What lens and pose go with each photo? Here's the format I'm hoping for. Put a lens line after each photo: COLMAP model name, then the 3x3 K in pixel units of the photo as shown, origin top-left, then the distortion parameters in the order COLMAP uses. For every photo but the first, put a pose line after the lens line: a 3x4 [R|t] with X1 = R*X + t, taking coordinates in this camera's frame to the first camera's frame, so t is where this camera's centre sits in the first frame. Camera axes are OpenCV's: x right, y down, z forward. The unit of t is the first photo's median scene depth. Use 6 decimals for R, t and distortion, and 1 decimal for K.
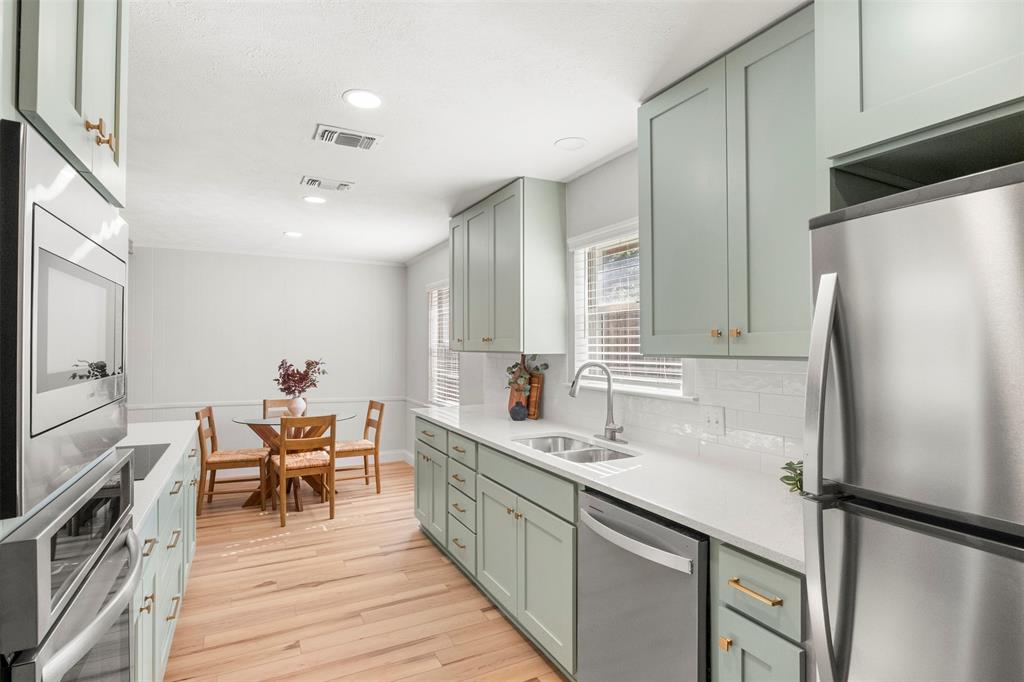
lens RADIAL K [[515.7, 0, 514.5], [0, 515.7, 345.4], [0, 0, 1]] dist [-0.001969, -0.001566]
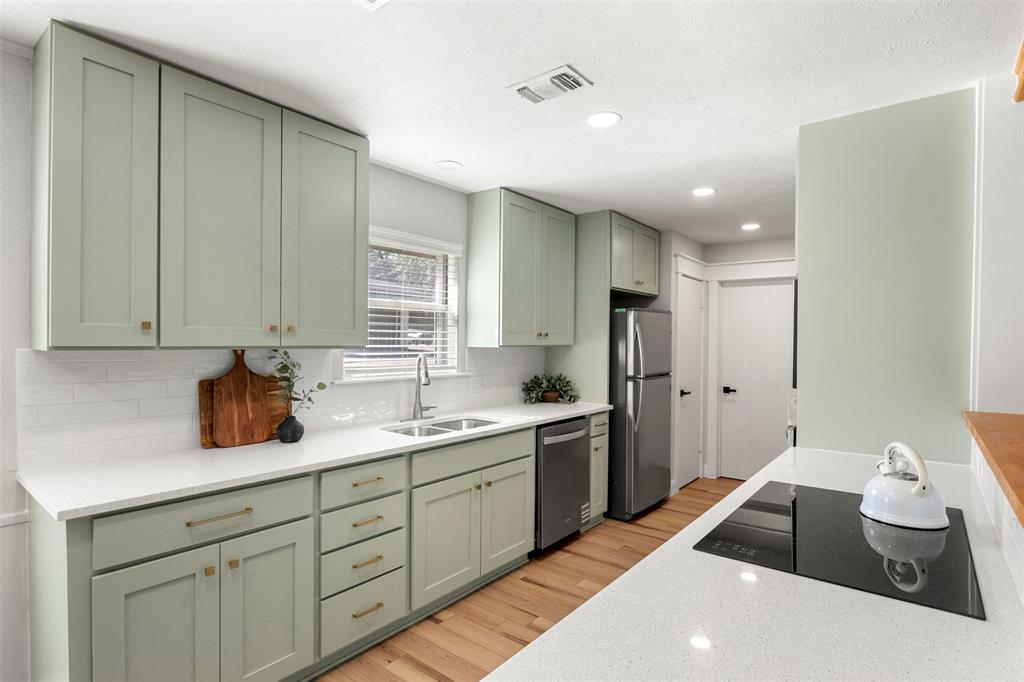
lens RADIAL K [[515.7, 0, 514.5], [0, 515.7, 345.4], [0, 0, 1]] dist [-0.001969, -0.001566]
pose [[-0.412074, -0.005633, 0.911133, -0.963787], [-0.014593, 0.999893, -0.000418, 0.011329], [-0.911033, -0.013468, -0.412113, 1.266261]]
